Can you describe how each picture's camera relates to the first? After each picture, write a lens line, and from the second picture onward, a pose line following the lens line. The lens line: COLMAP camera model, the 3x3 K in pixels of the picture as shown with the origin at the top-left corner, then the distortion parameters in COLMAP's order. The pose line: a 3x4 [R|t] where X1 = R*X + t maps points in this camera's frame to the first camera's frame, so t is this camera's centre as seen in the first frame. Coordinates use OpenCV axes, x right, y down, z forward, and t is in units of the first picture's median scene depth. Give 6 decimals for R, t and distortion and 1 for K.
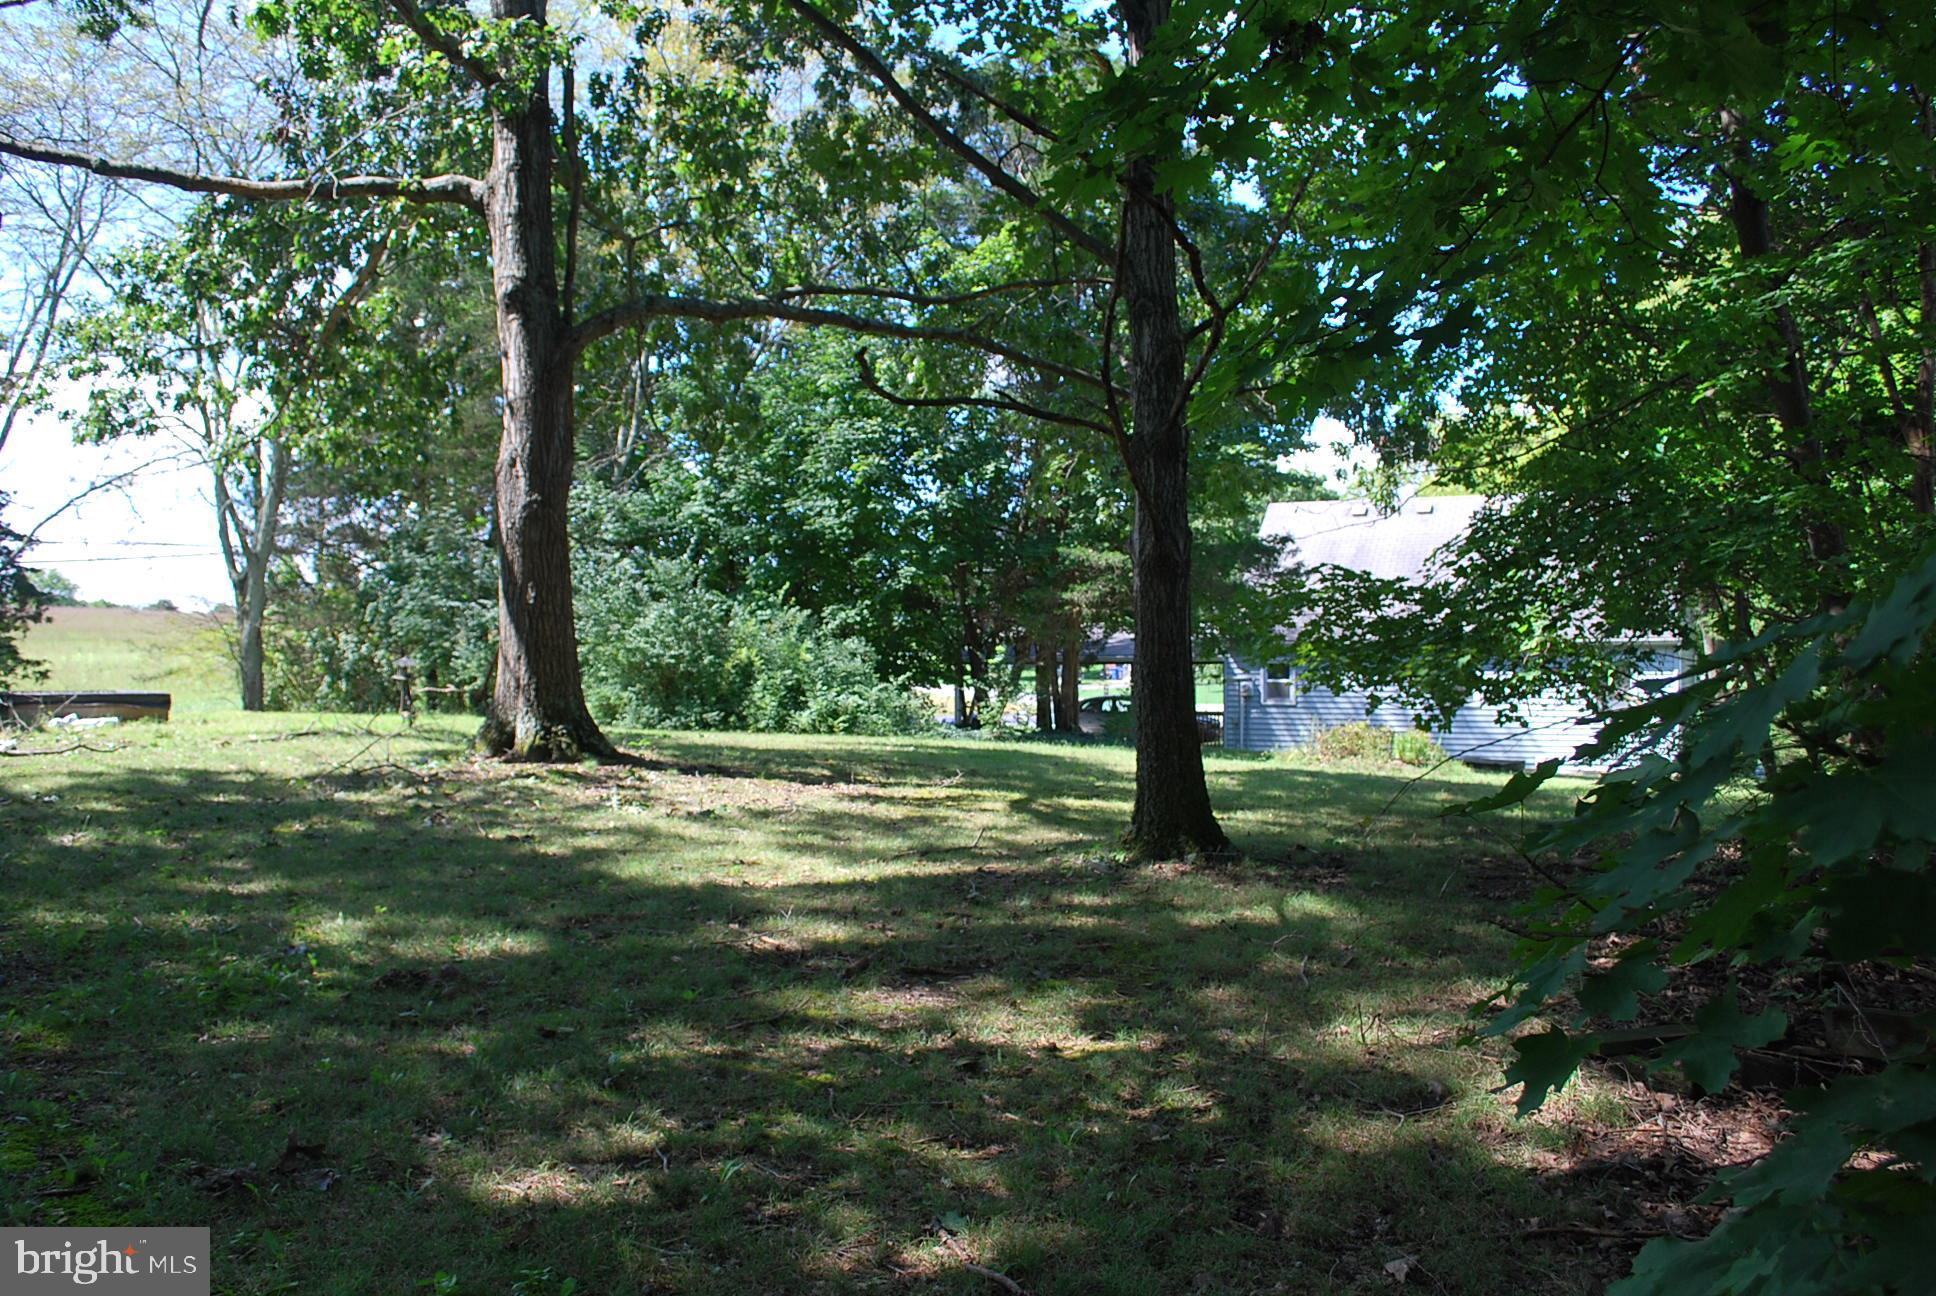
lens RADIAL K [[1495.9, 0, 968.0], [0, 1495.9, 648.0], [0, 0, 1]] dist [0.004468, -0.000017]
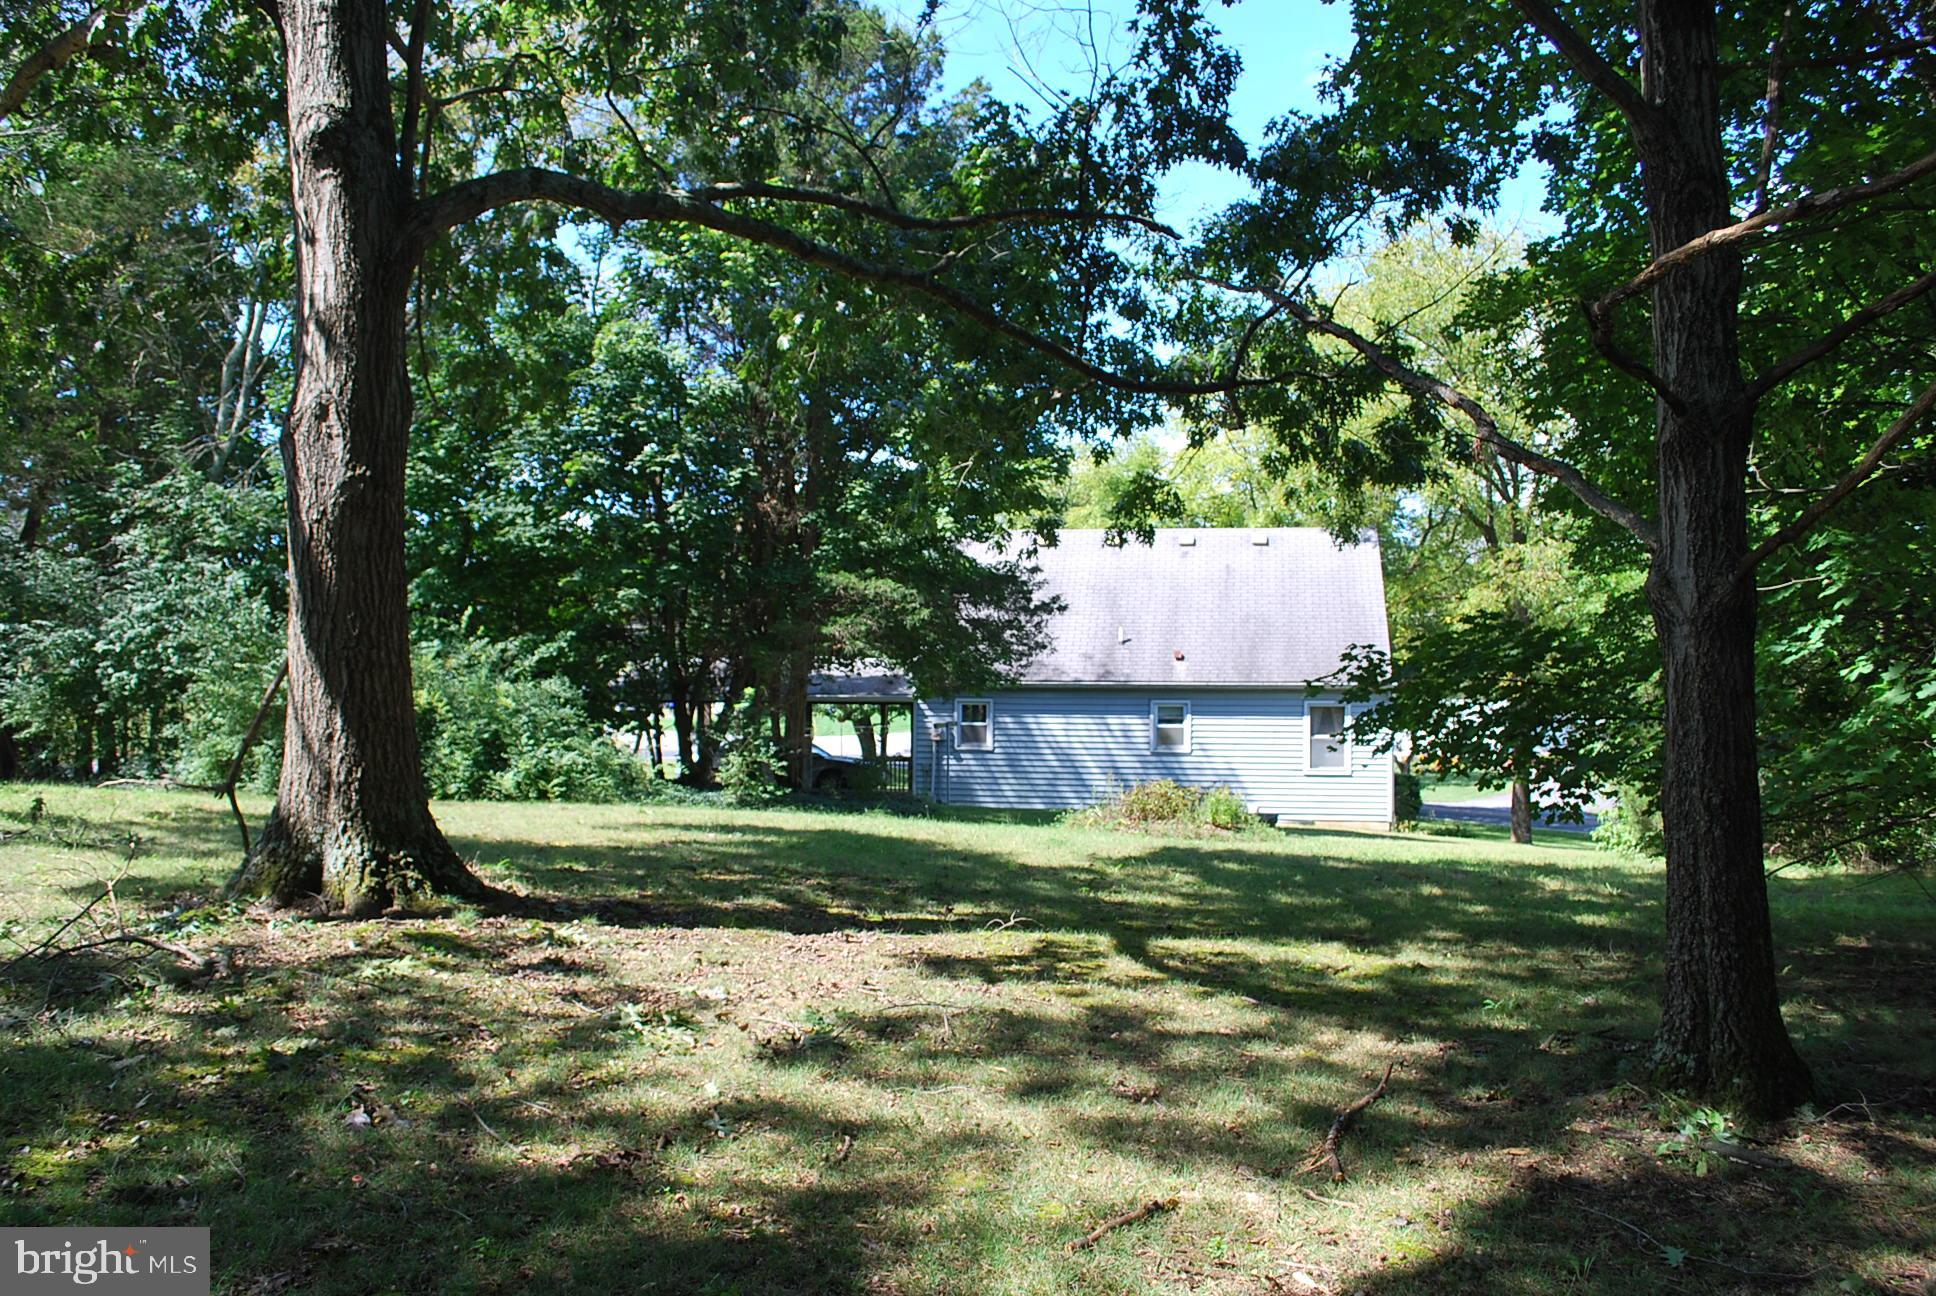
lens RADIAL K [[1563.2, 0, 968.0], [0, 1563.2, 648.0], [0, 0, 1]] dist [-0.016113, -0.004101]
pose [[0.963243, 0.015768, 0.268168, -0.097082], [-0.010581, 0.999728, -0.020776, -0.008293], [-0.268422, 0.017174, 0.963148, 0.144595]]
